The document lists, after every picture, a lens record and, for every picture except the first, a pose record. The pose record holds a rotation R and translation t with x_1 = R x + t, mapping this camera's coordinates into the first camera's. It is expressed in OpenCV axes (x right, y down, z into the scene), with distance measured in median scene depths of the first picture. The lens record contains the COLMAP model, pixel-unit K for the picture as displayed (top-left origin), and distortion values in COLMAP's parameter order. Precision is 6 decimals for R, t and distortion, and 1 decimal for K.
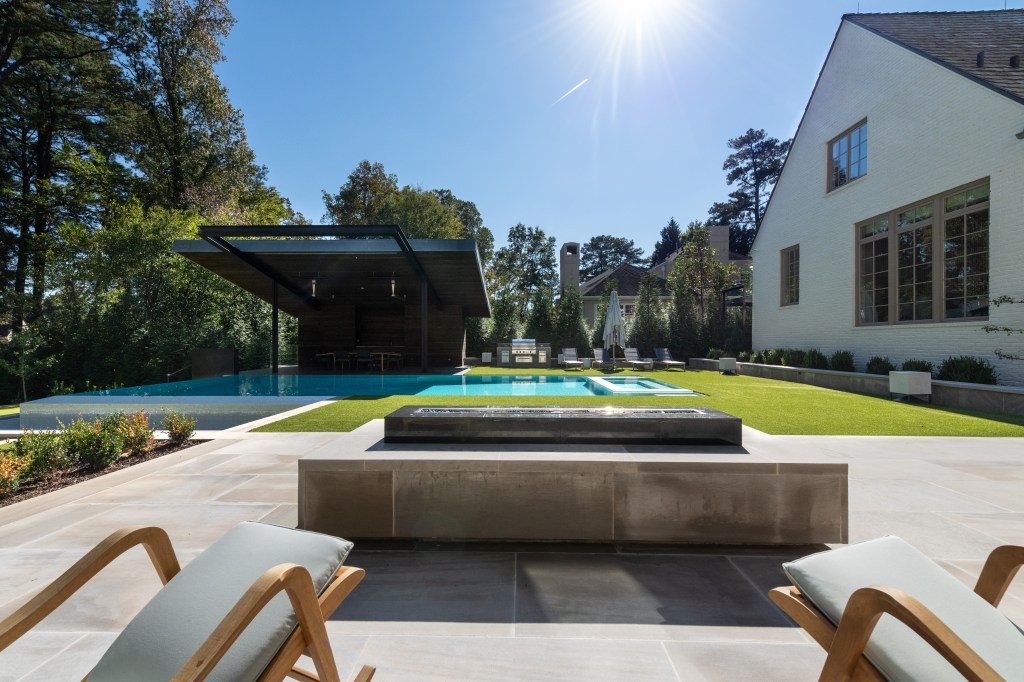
lens RADIAL K [[407.9, 0, 512.0], [0, 407.9, 341.0], [0, 0, 1]] dist [0.009978, -0.000143]
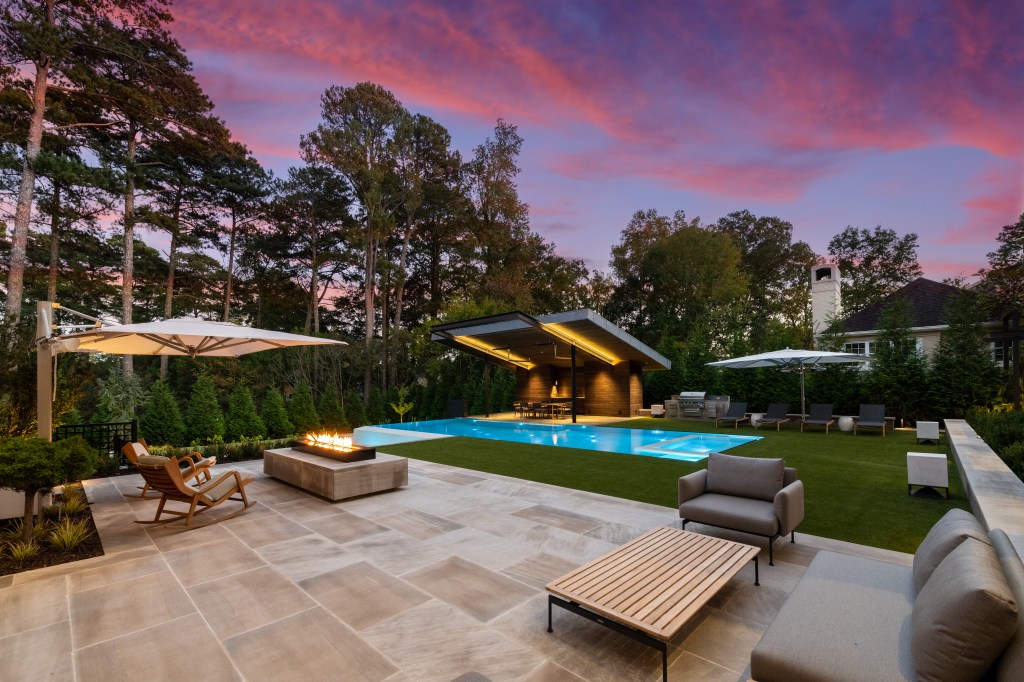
lens RADIAL K [[432.7, 0, 517.5], [0, 432.7, 386.9], [0, 0, 1]] dist [0.008377, -0.000229]
pose [[0.740936, -0.010288, -0.671497, 0.396685], [0.016122, 0.999867, 0.002470, -0.023846], [0.671382, -0.012656, 0.741003, -0.028176]]
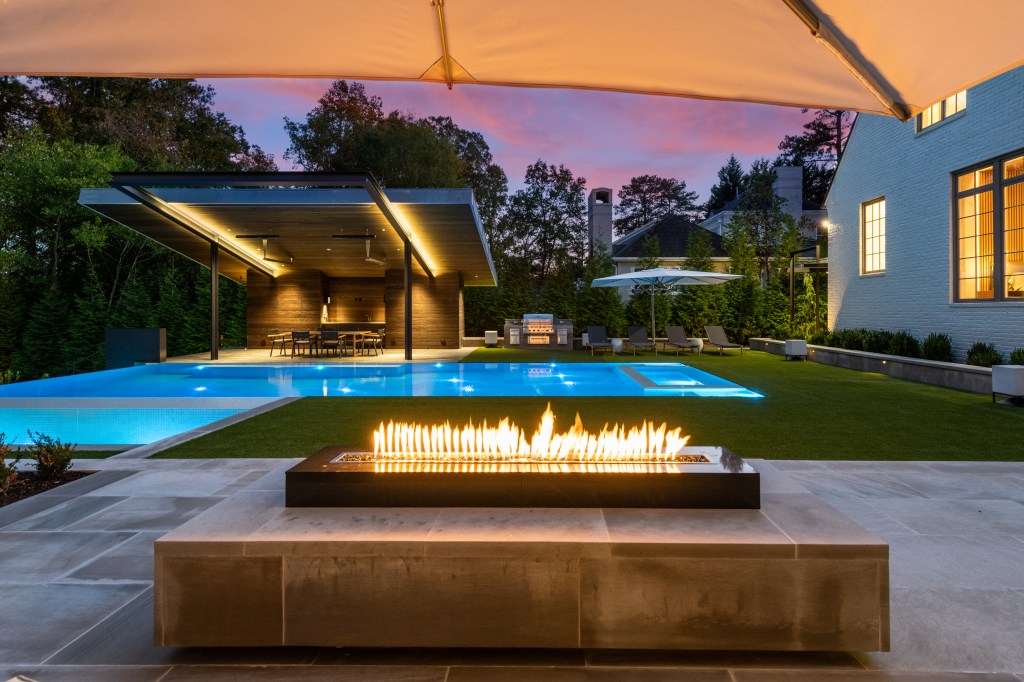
lens RADIAL K [[520.5, 0, 539.0], [0, 520.5, 307.9], [0, 0, 1]] dist [0.009888, -0.000586]
pose [[0.999930, -0.001430, 0.011729, 0.018426], [0.001439, 0.999999, -0.000718, -0.014895], [-0.011728, 0.000735, 0.999931, 0.005495]]
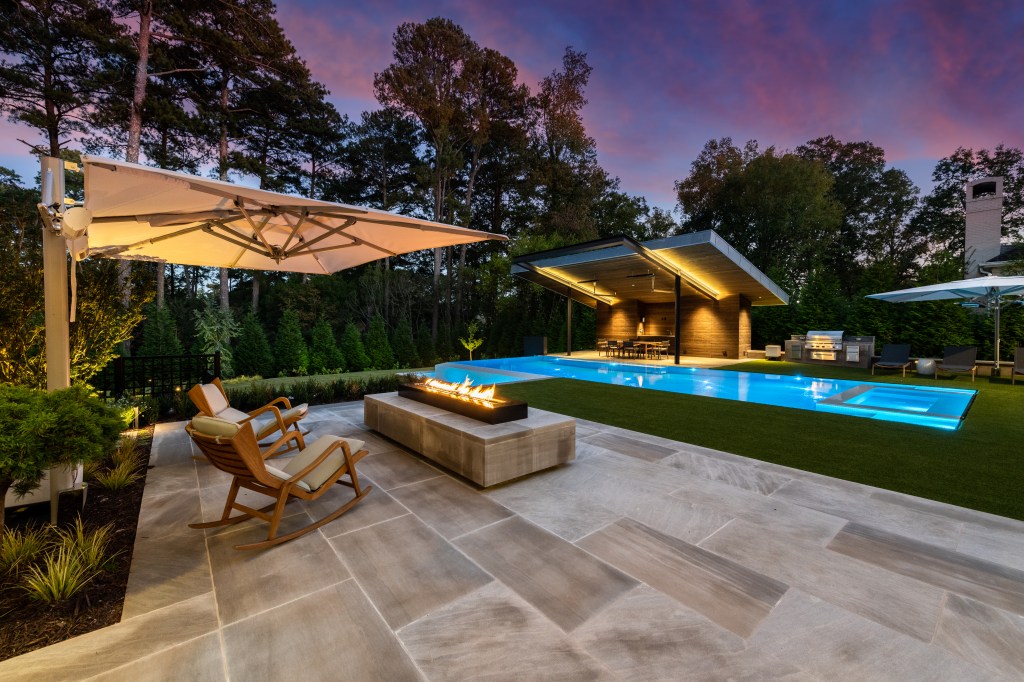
lens RADIAL K [[407.9, 0, 512.0], [0, 407.9, 341.0], [0, 0, 1]] dist [0.009978, -0.000143]
pose [[0.651023, 0.026794, -0.758585, 0.236230], [0.004000, 0.999242, 0.038726, -0.017383], [0.759048, -0.028246, 0.650422, 0.003665]]
